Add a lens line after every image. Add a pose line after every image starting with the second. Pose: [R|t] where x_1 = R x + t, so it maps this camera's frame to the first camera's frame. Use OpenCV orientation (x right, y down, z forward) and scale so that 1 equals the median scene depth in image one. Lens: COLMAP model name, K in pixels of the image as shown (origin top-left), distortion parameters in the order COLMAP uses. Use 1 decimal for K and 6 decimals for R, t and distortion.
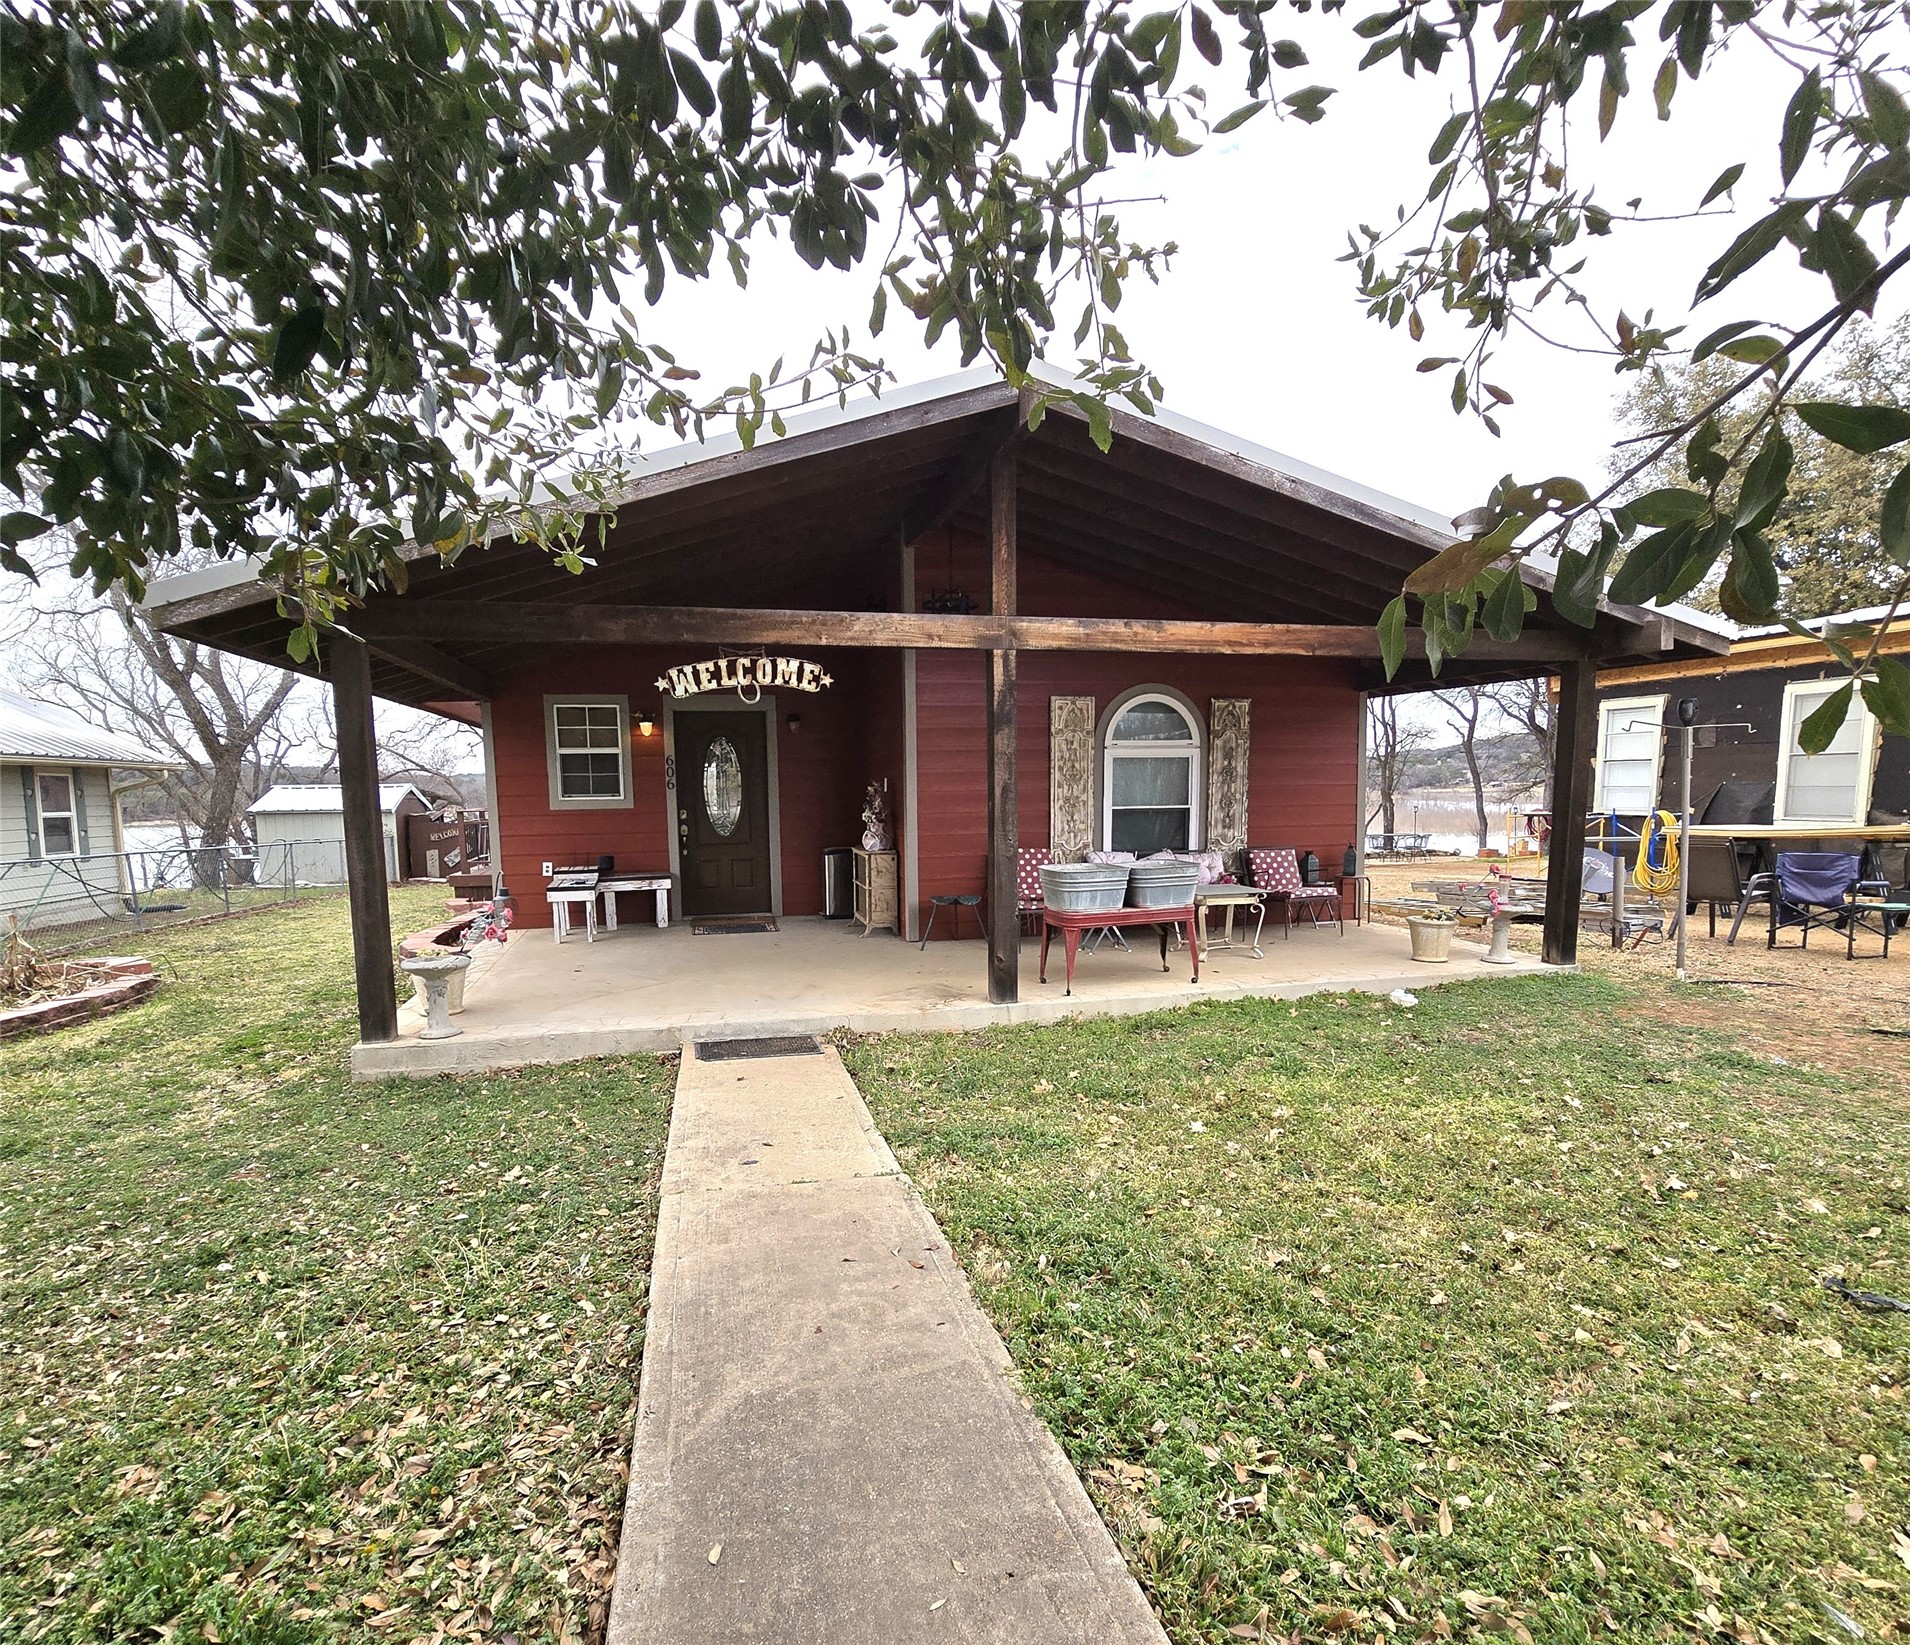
lens RADIAL K [[986.7, 0, 919.1], [0, 986.7, 909.3], [0, 0, 1]] dist [-0.006831, 0.000024]
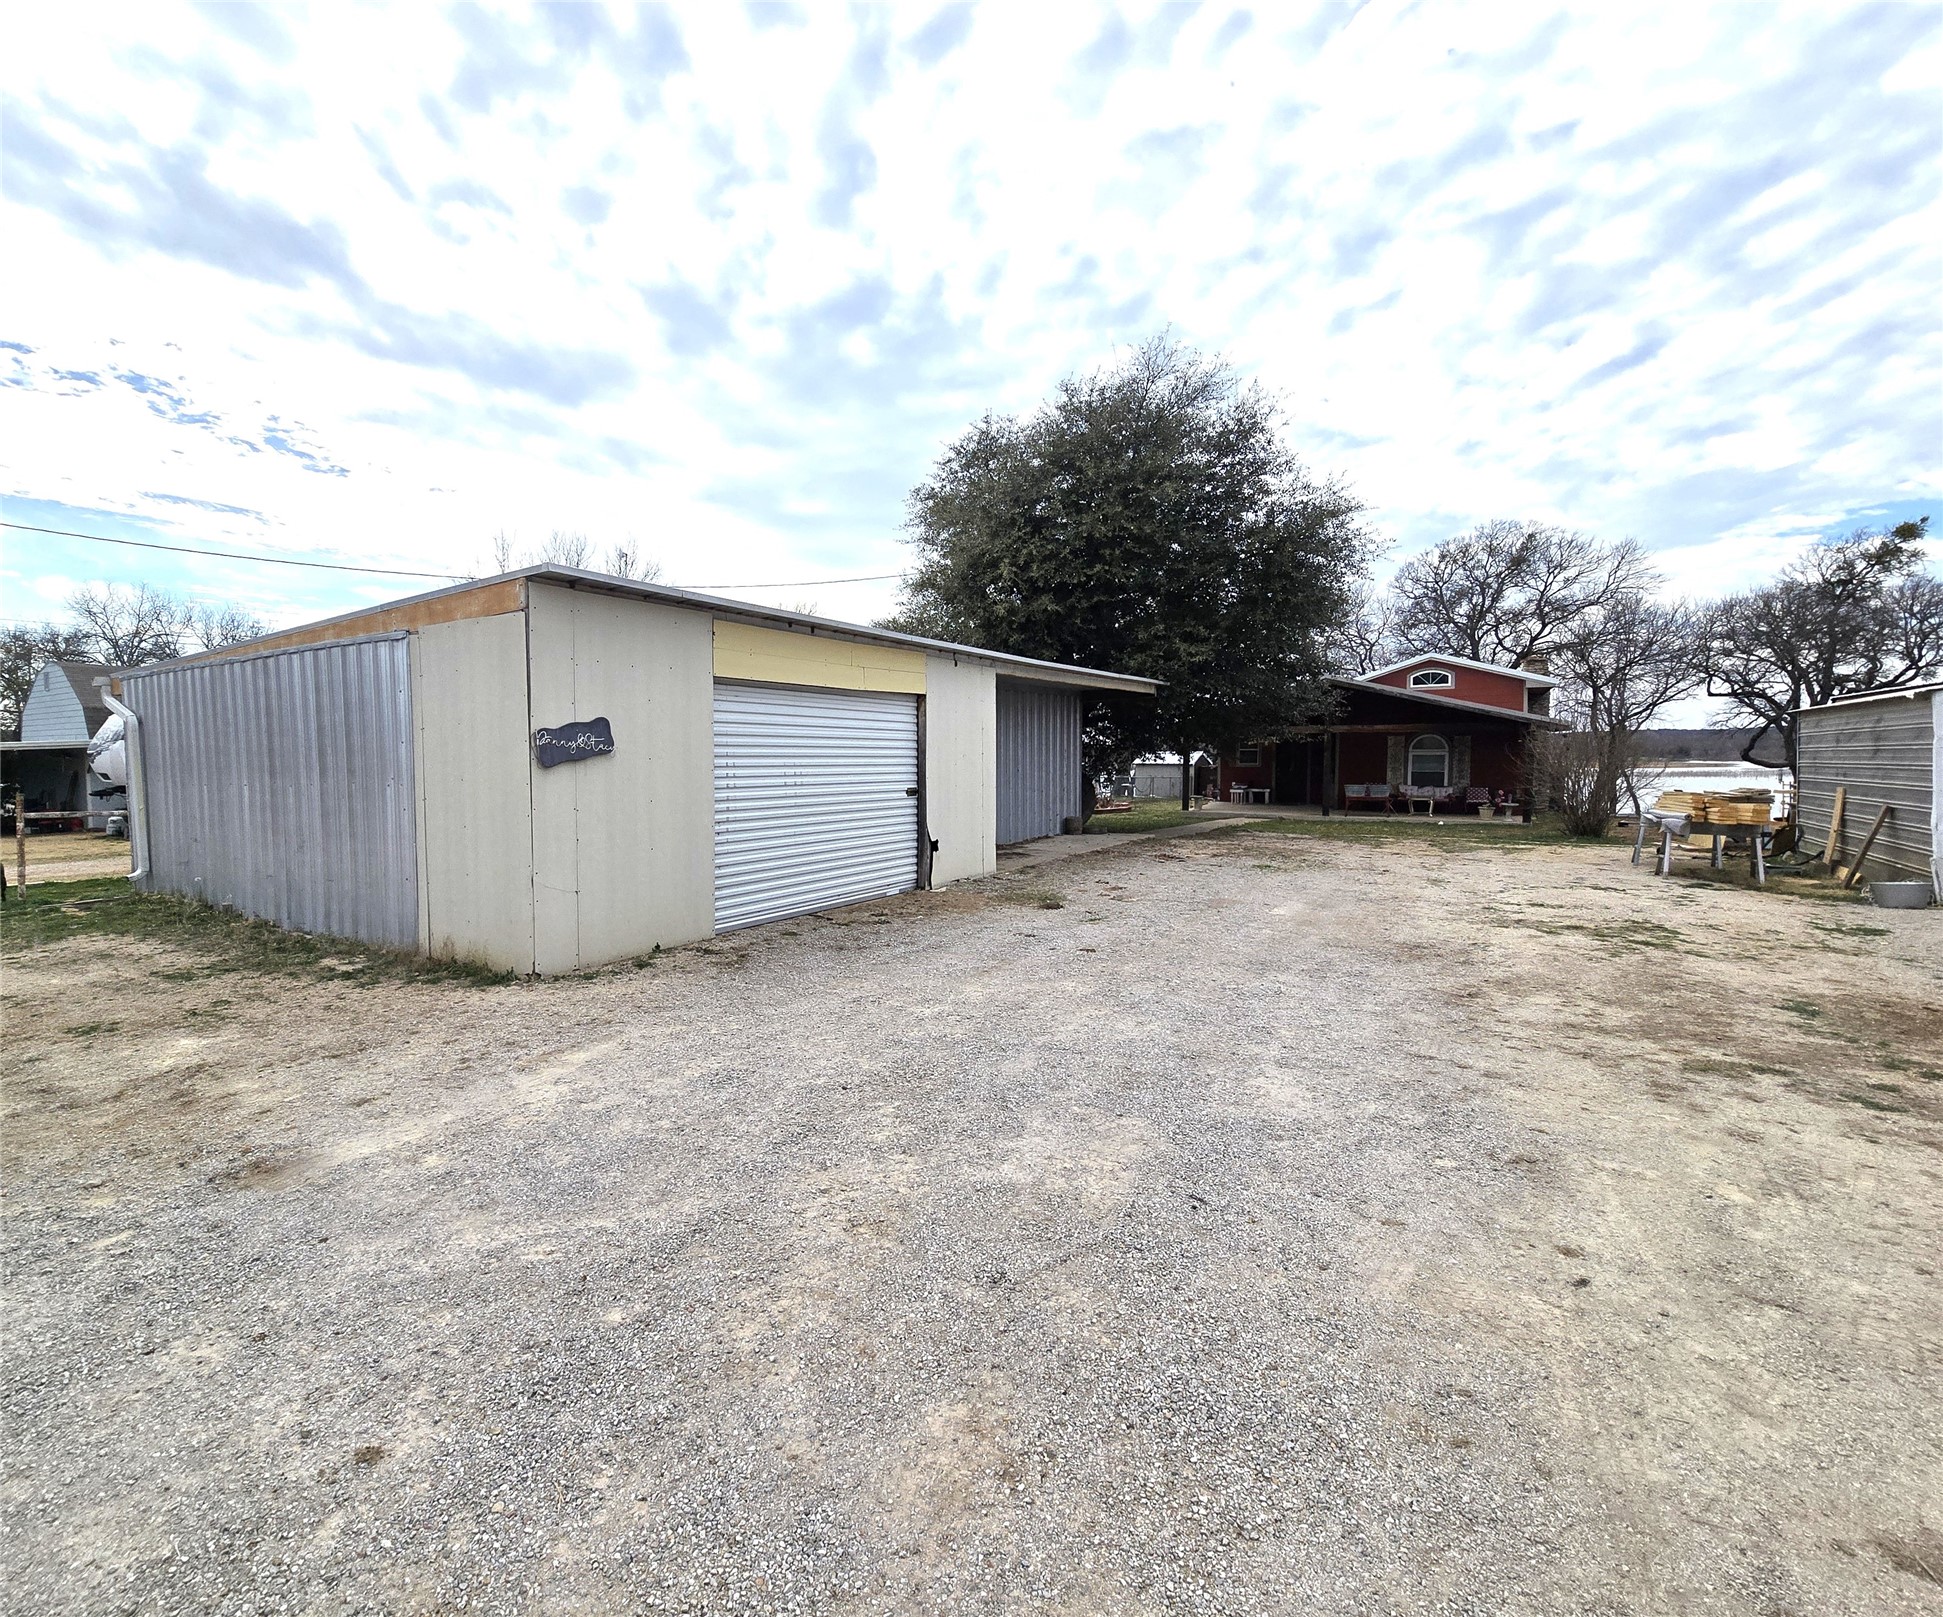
lens RADIAL K [[912.7, 0, 880.6], [0, 912.7, 796.6], [0, 0, 1]] dist [0.016934, 0.000323]
pose [[0.680627, 0.050946, -0.730857, 1.135802], [-0.097242, 0.995035, -0.021198, 0.192142], [0.726148, 0.085498, 0.682202, -2.089657]]
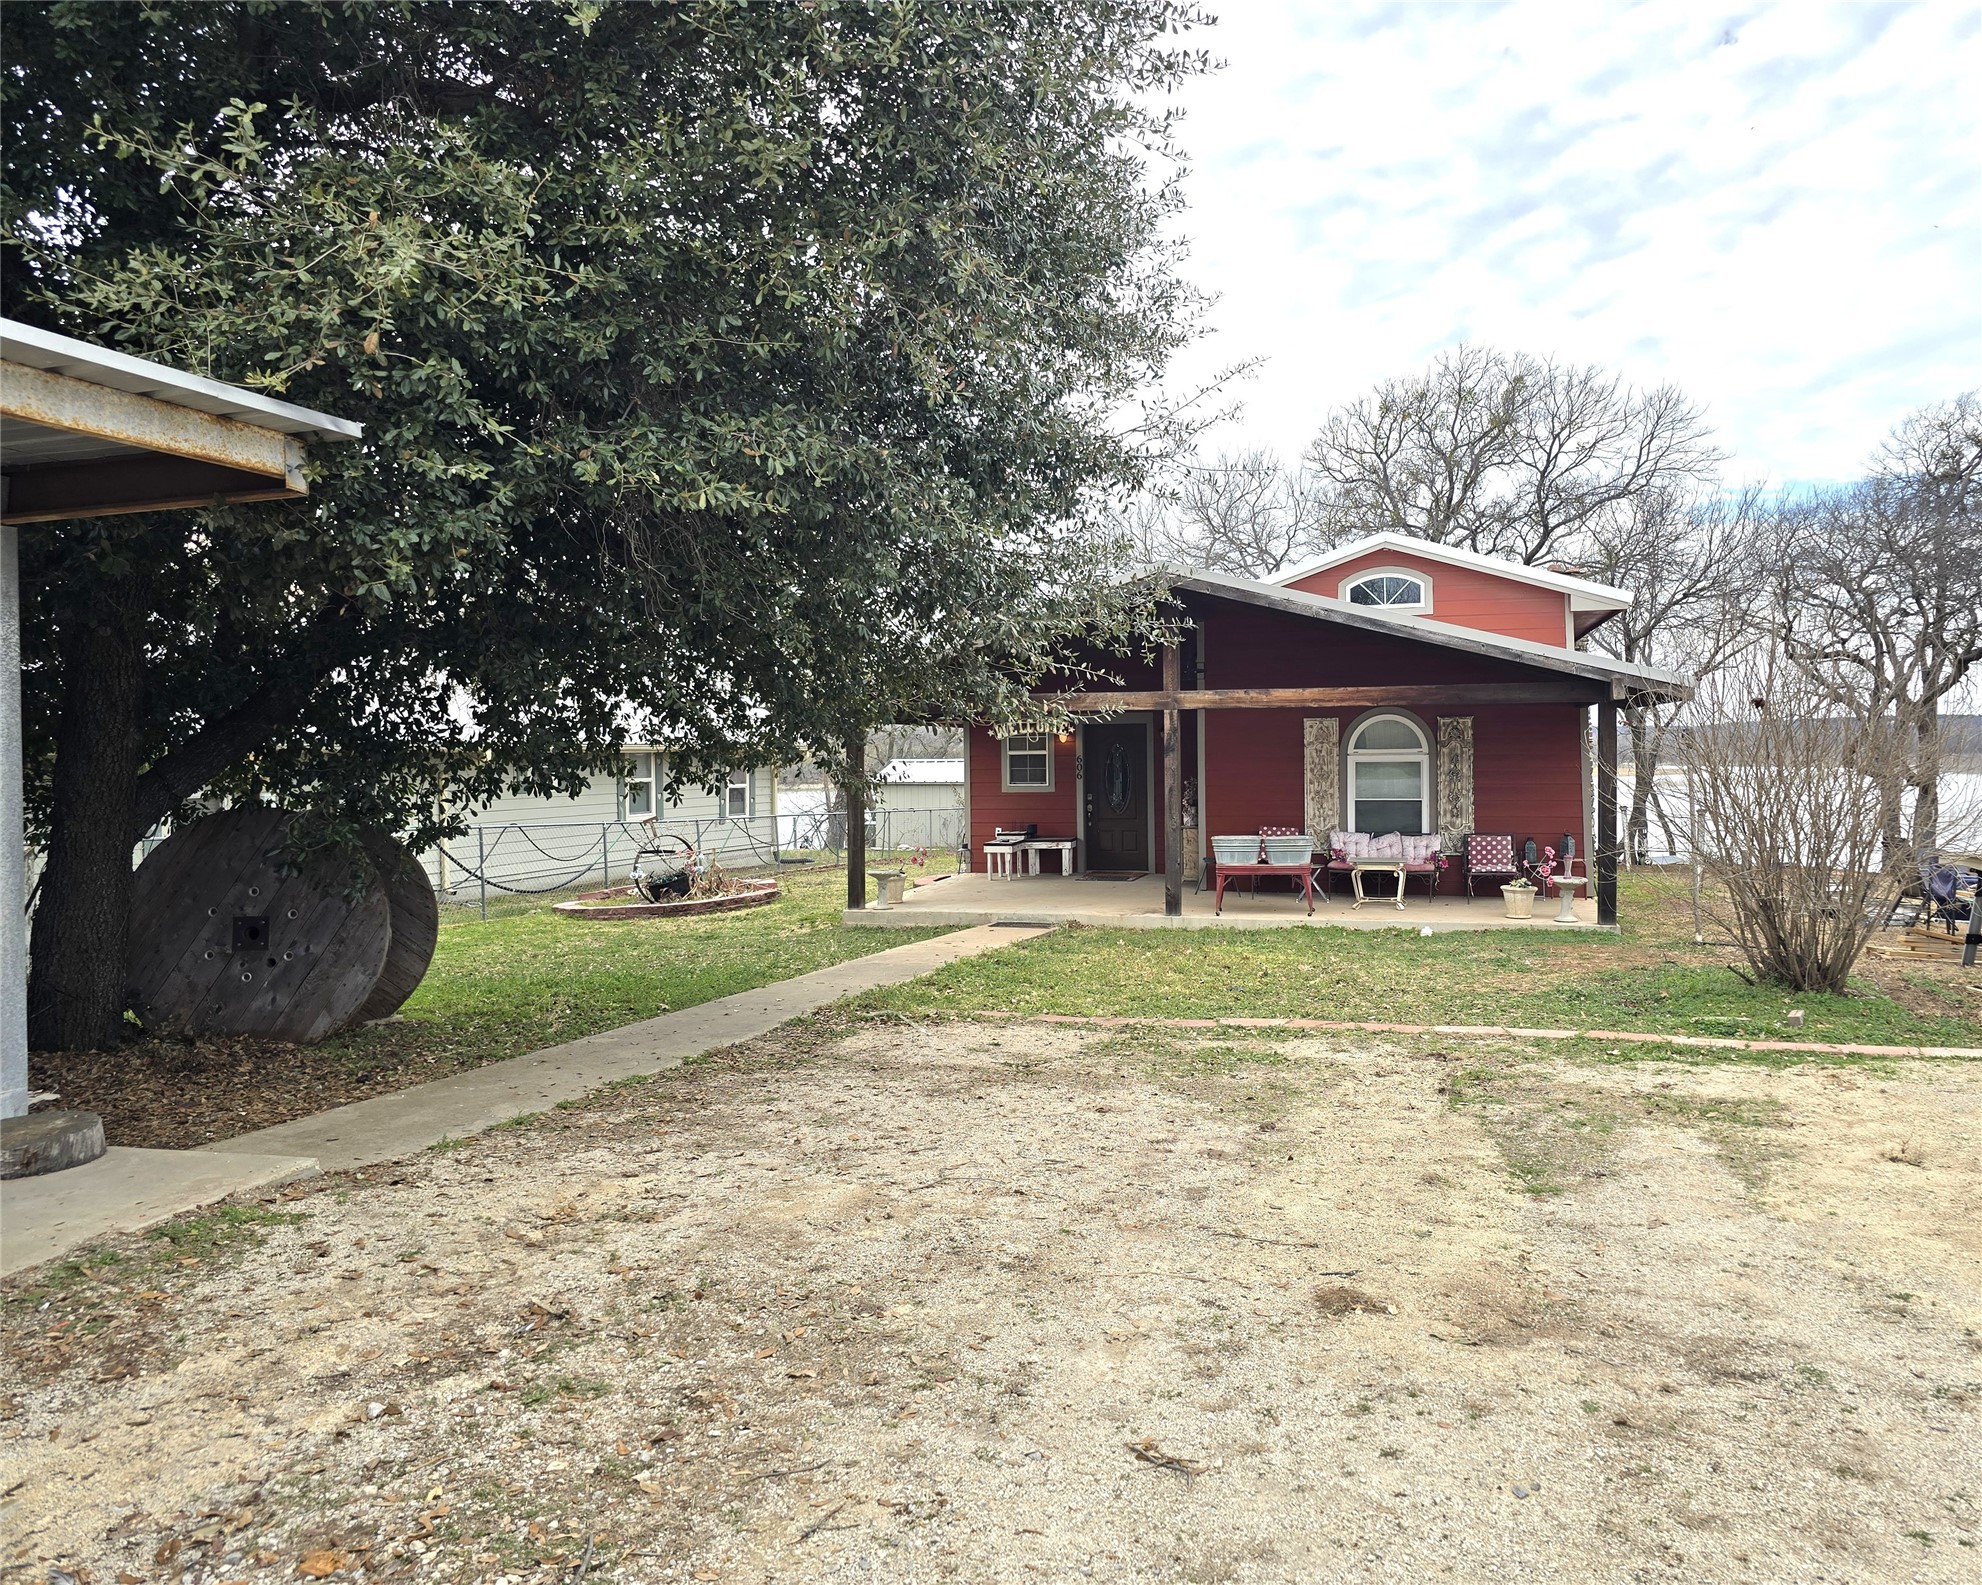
lens RADIAL K [[1423.0, 0, 1065.3], [0, 1423.0, 768.7], [0, 0, 1]] dist [0.049817, -0.040233]
pose [[0.881852, 0.010686, -0.471406, 0.740317], [-0.061001, 0.993927, -0.091584, 0.054996], [0.467564, 0.109520, 0.877148, -0.855903]]
